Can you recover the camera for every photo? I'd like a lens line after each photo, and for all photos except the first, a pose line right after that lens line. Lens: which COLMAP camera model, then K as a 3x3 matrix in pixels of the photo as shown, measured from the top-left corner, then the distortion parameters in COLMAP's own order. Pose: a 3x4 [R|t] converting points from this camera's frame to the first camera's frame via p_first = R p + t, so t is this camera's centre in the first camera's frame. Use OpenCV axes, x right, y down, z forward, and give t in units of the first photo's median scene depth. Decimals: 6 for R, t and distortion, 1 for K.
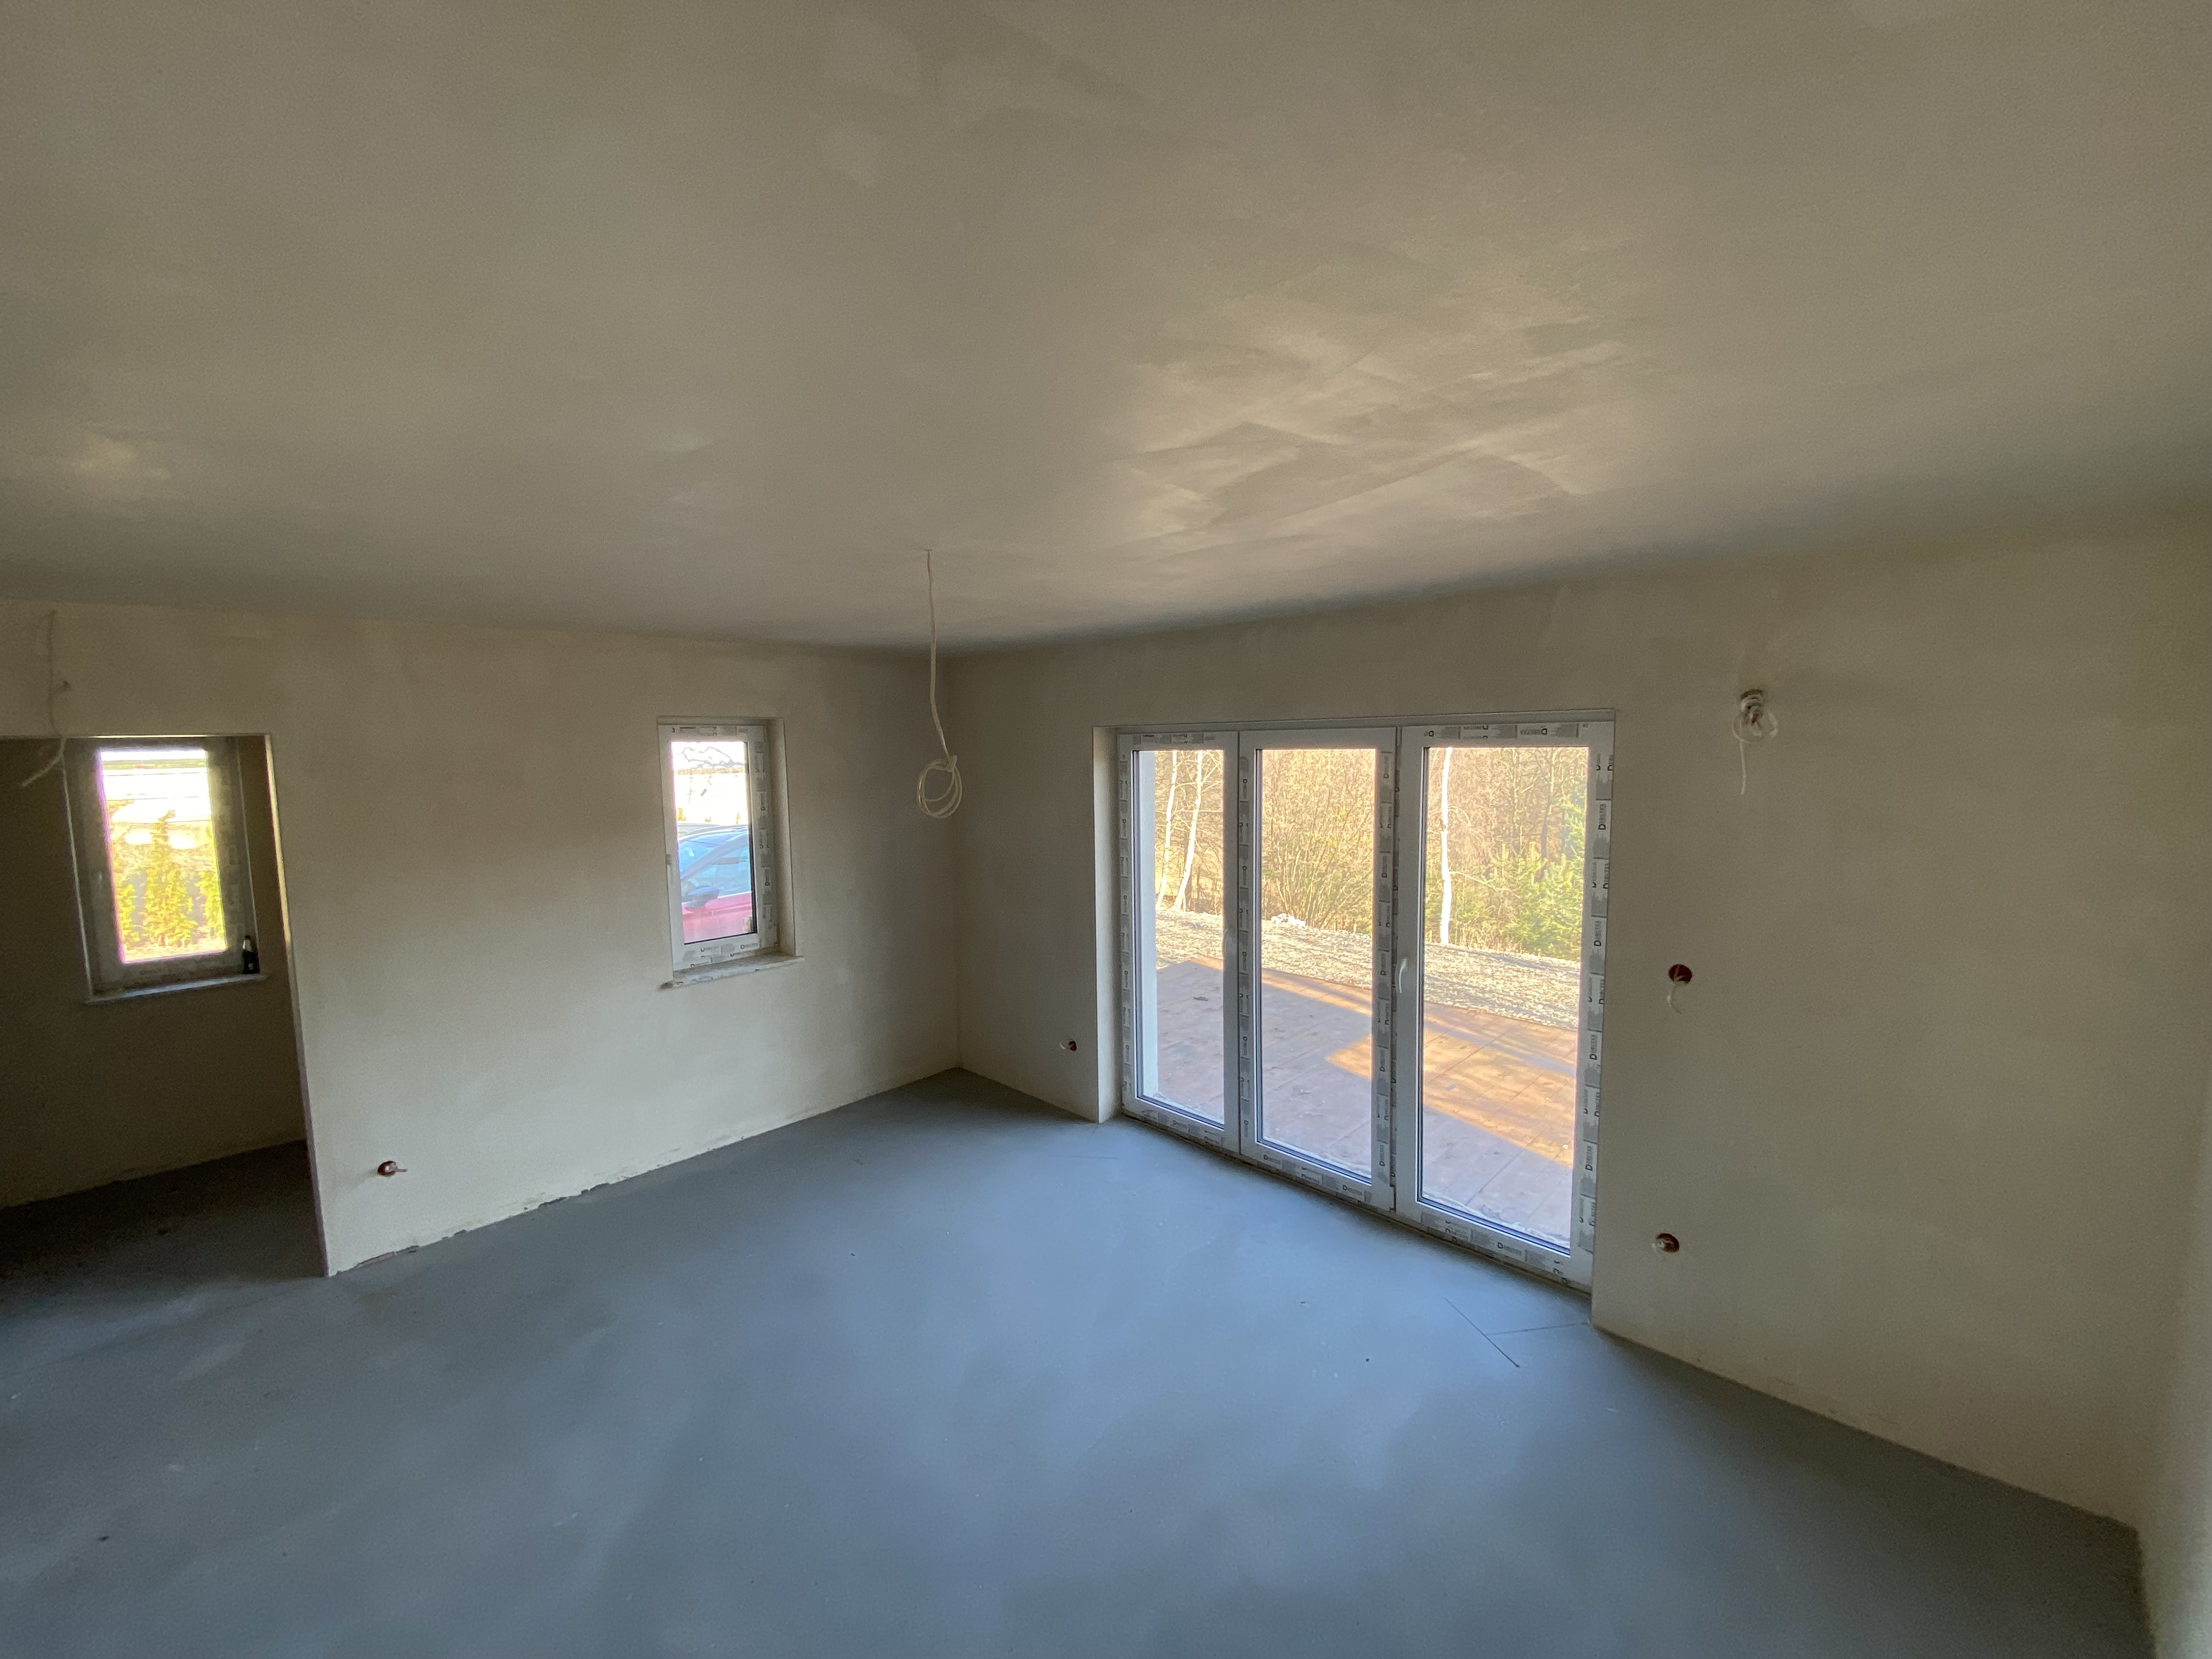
lens RADIAL K [[887.5, 0, 1101.7], [0, 887.5, 823.6], [0, 0, 1]] dist [0.010270, -0.016287]
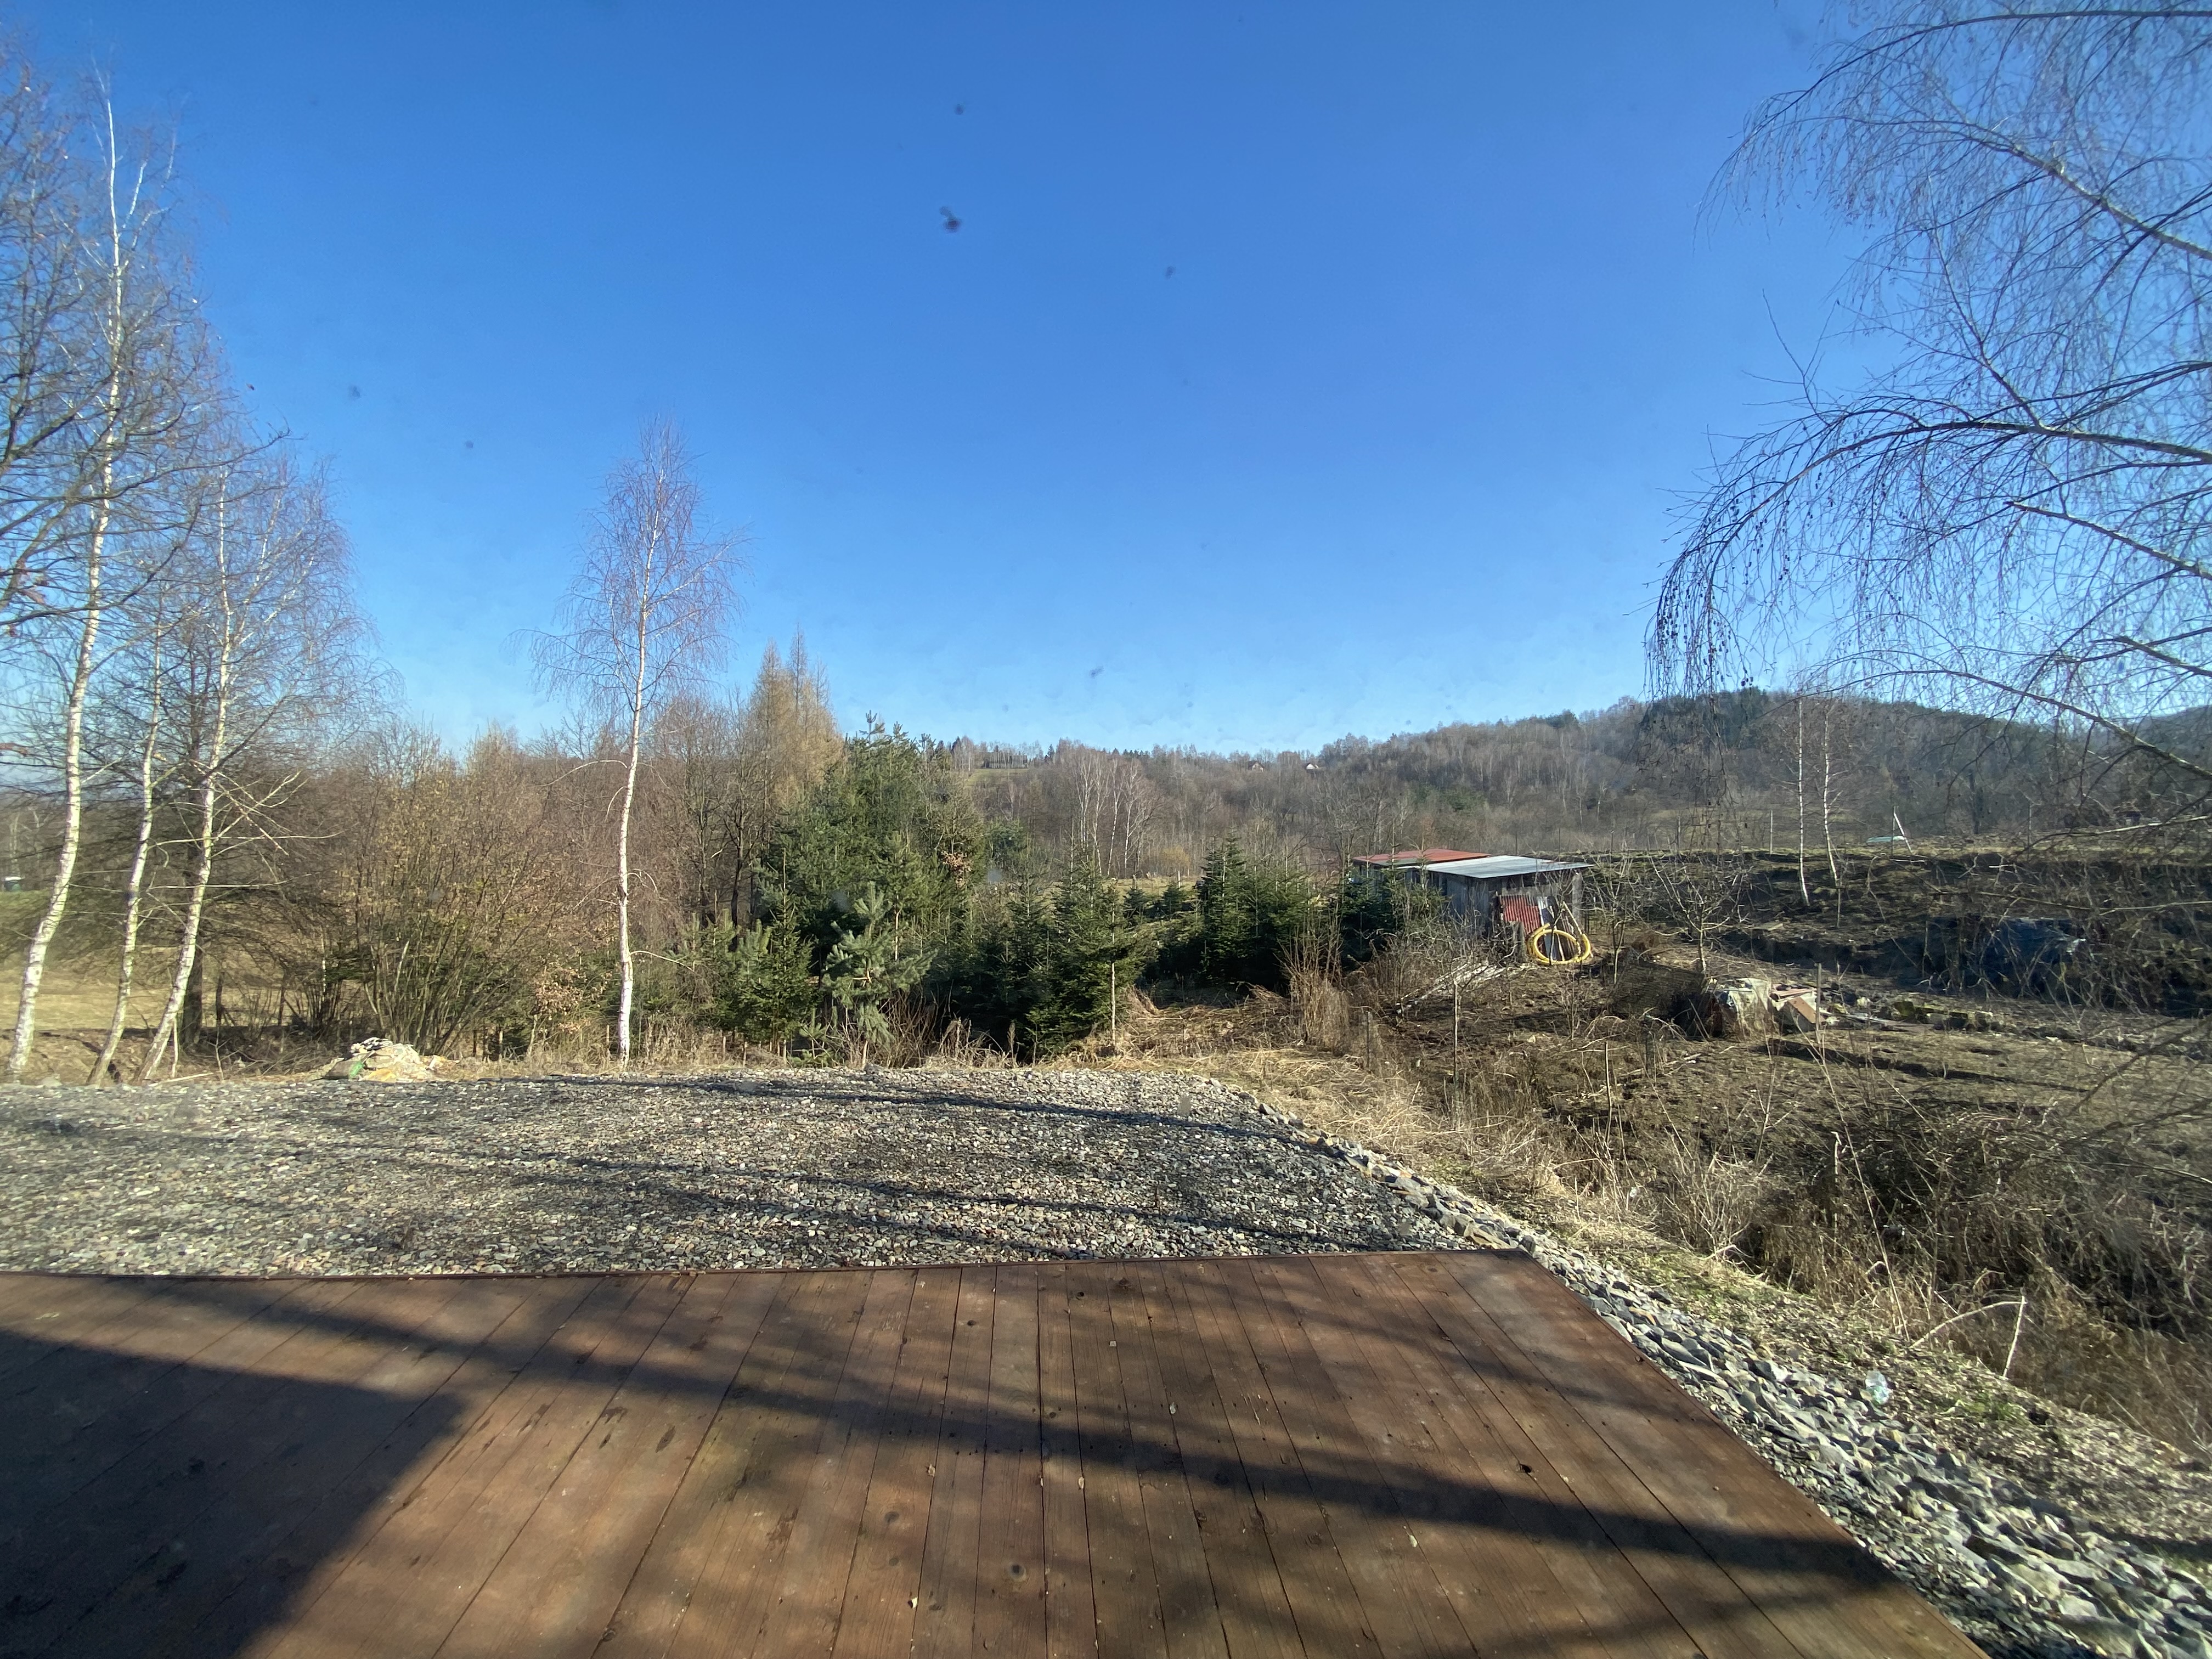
lens RADIAL K [[887.5, 0, 1101.7], [0, 887.5, 823.6], [0, 0, 1]] dist [0.010270, -0.016287]
pose [[0.652735, 0.017169, 0.757392, 0.051572], [0.041609, 0.997422, -0.058470, 0.003349], [-0.756443, 0.069679, 0.650338, 0.129636]]
